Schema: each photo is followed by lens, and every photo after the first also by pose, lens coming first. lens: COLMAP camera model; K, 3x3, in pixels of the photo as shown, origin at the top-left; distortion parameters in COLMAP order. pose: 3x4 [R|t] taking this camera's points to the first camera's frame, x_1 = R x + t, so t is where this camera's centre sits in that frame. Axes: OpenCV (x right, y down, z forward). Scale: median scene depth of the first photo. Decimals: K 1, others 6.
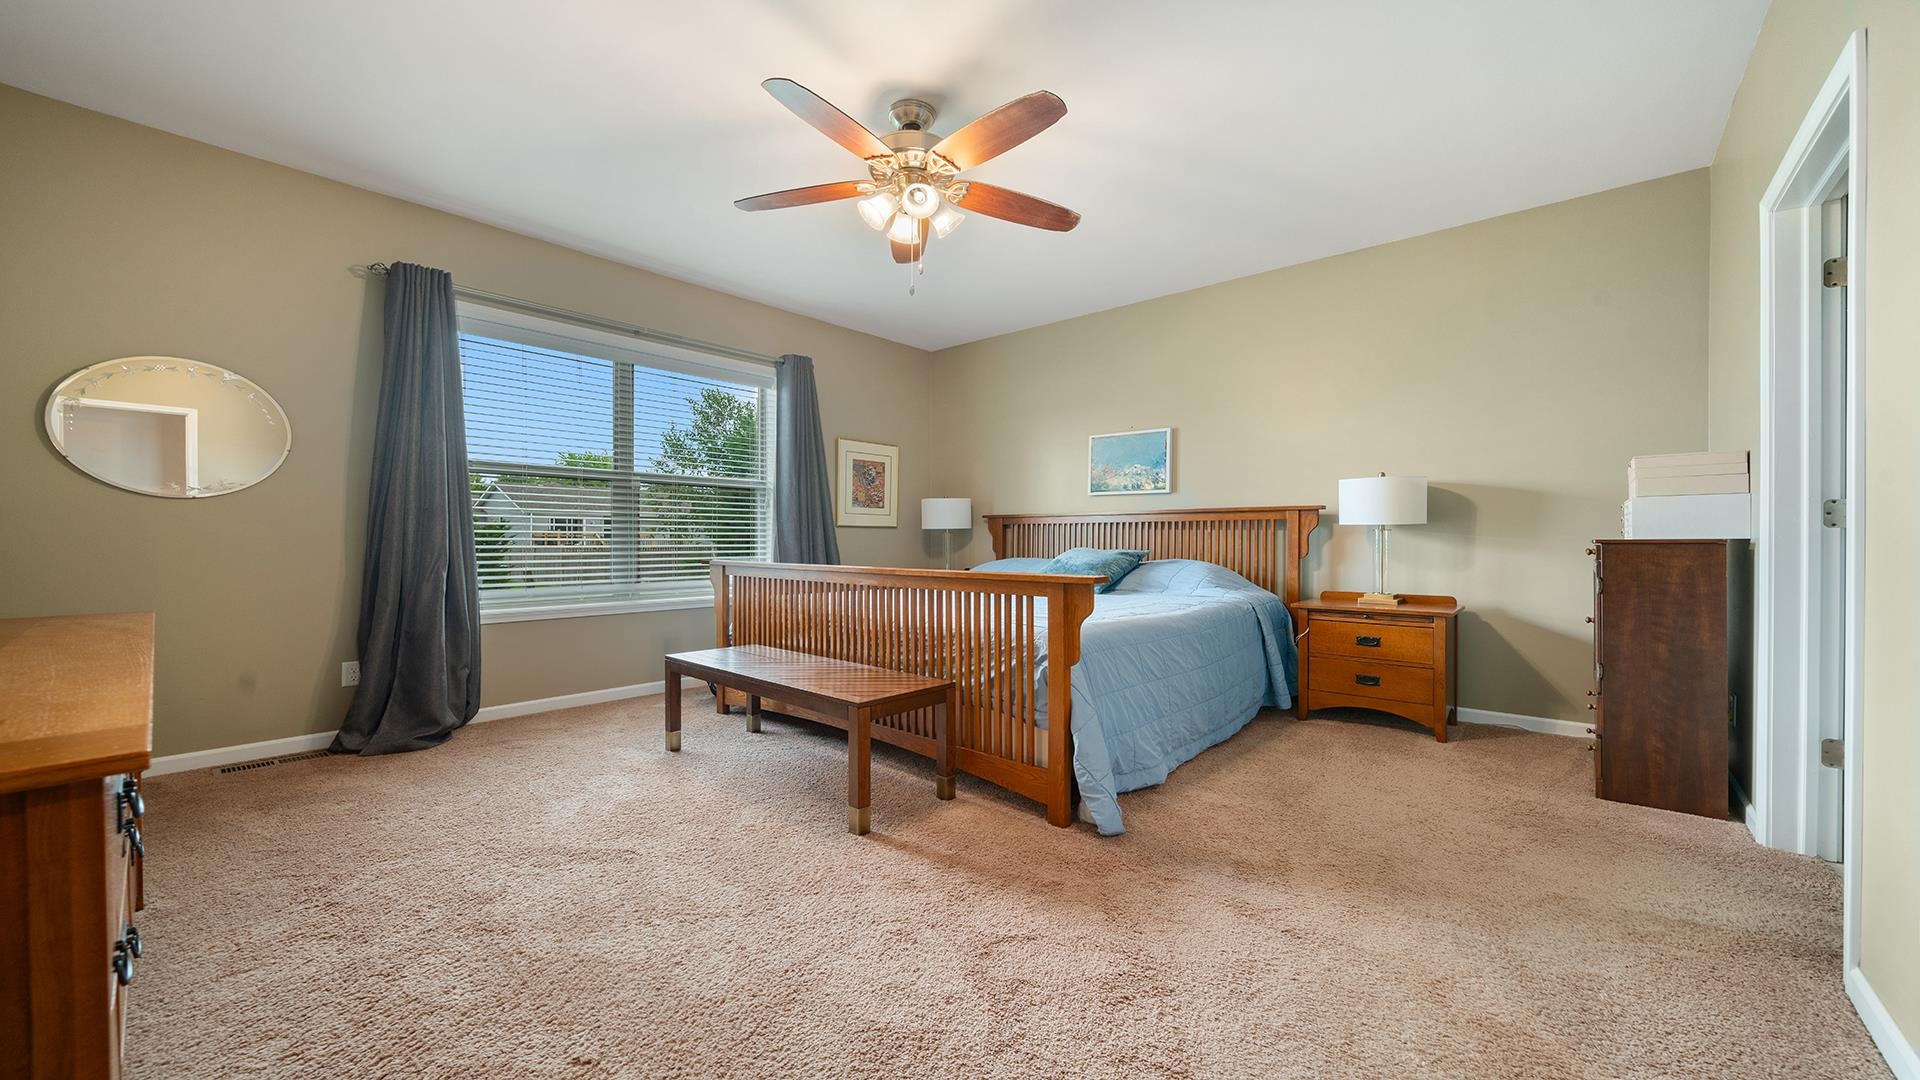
lens RADIAL K [[733.6, 0, 972.7], [0, 733.6, 544.4], [0, 0, 1]] dist [-0.011039, -0.000017]
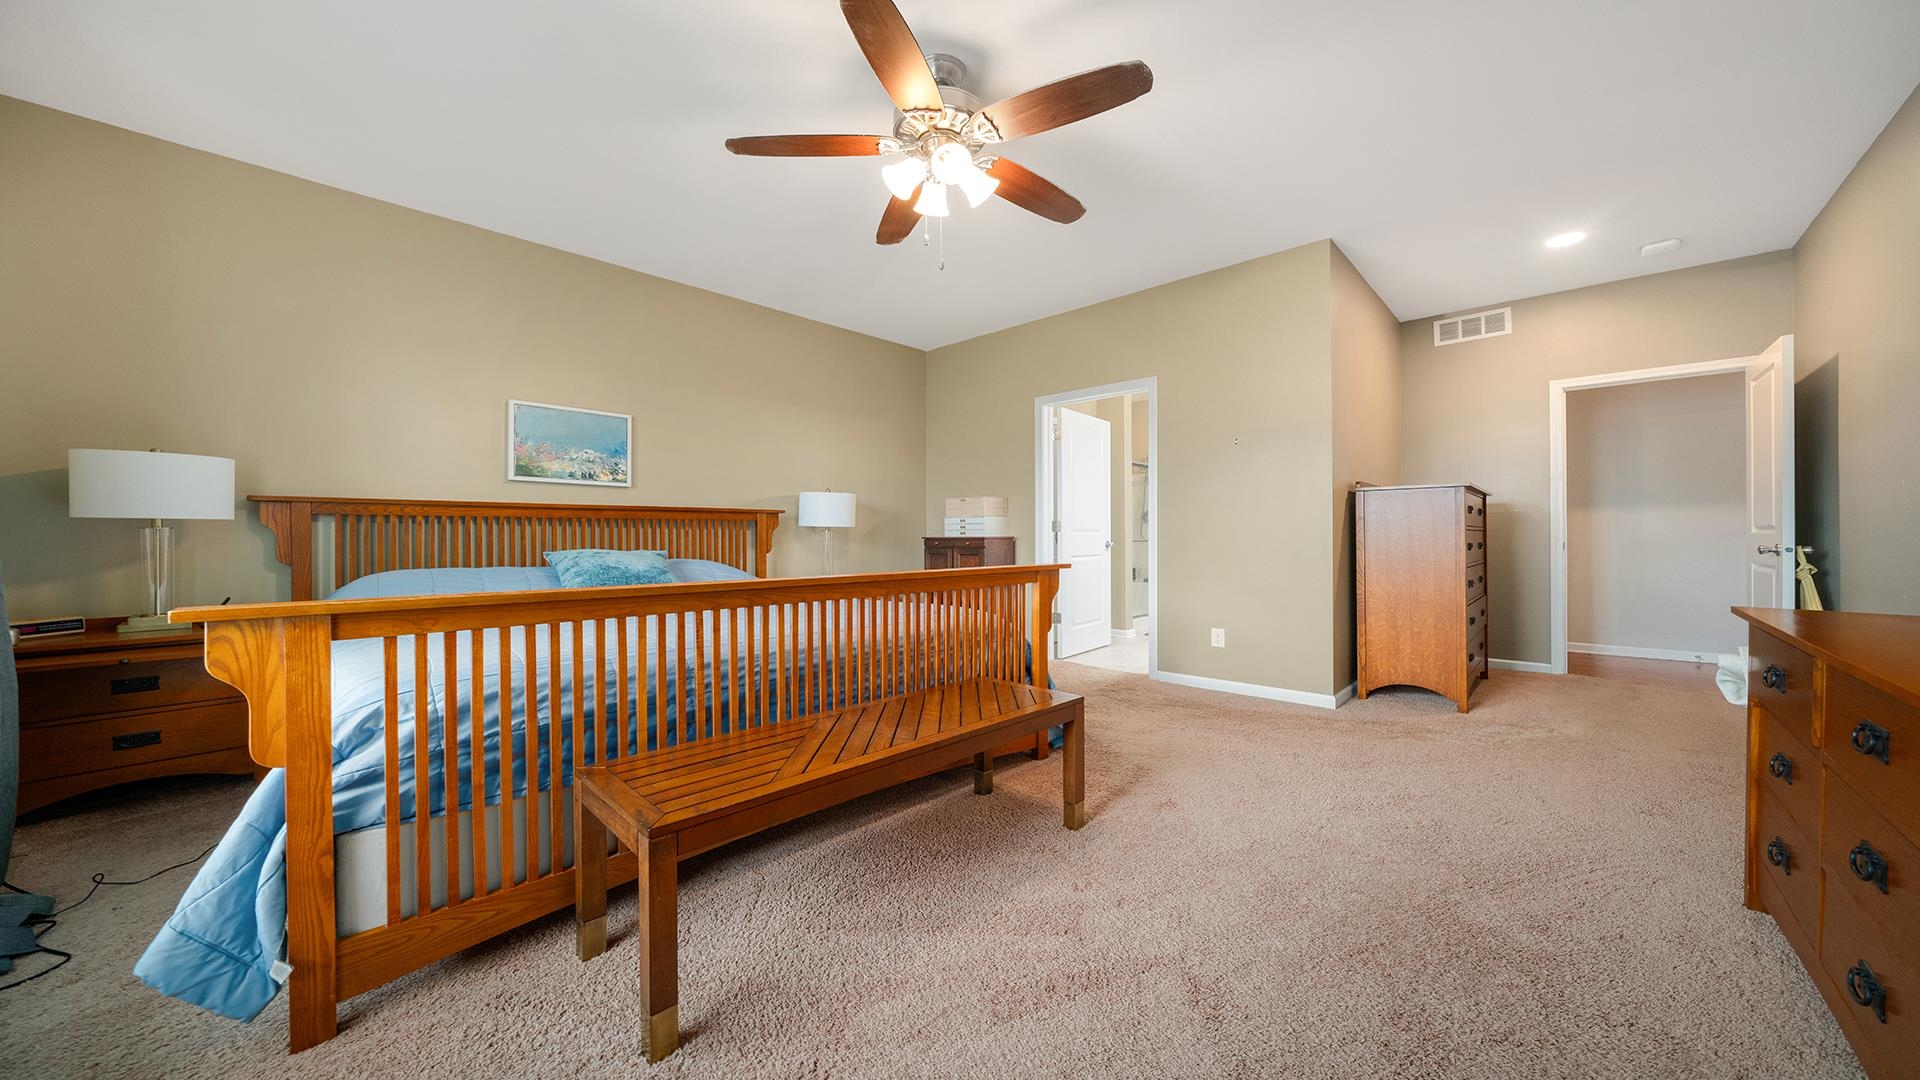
lens RADIAL K [[658.4, 0, 972.8], [0, 658.4, 541.0], [0, 0, 1]] dist [-0.008697, 0.000530]
pose [[0.003346, -0.003672, 0.999988, -0.540807], [0.009365, 0.999950, 0.003641, -0.002999], [-0.999951, 0.009353, 0.003380, 0.575082]]
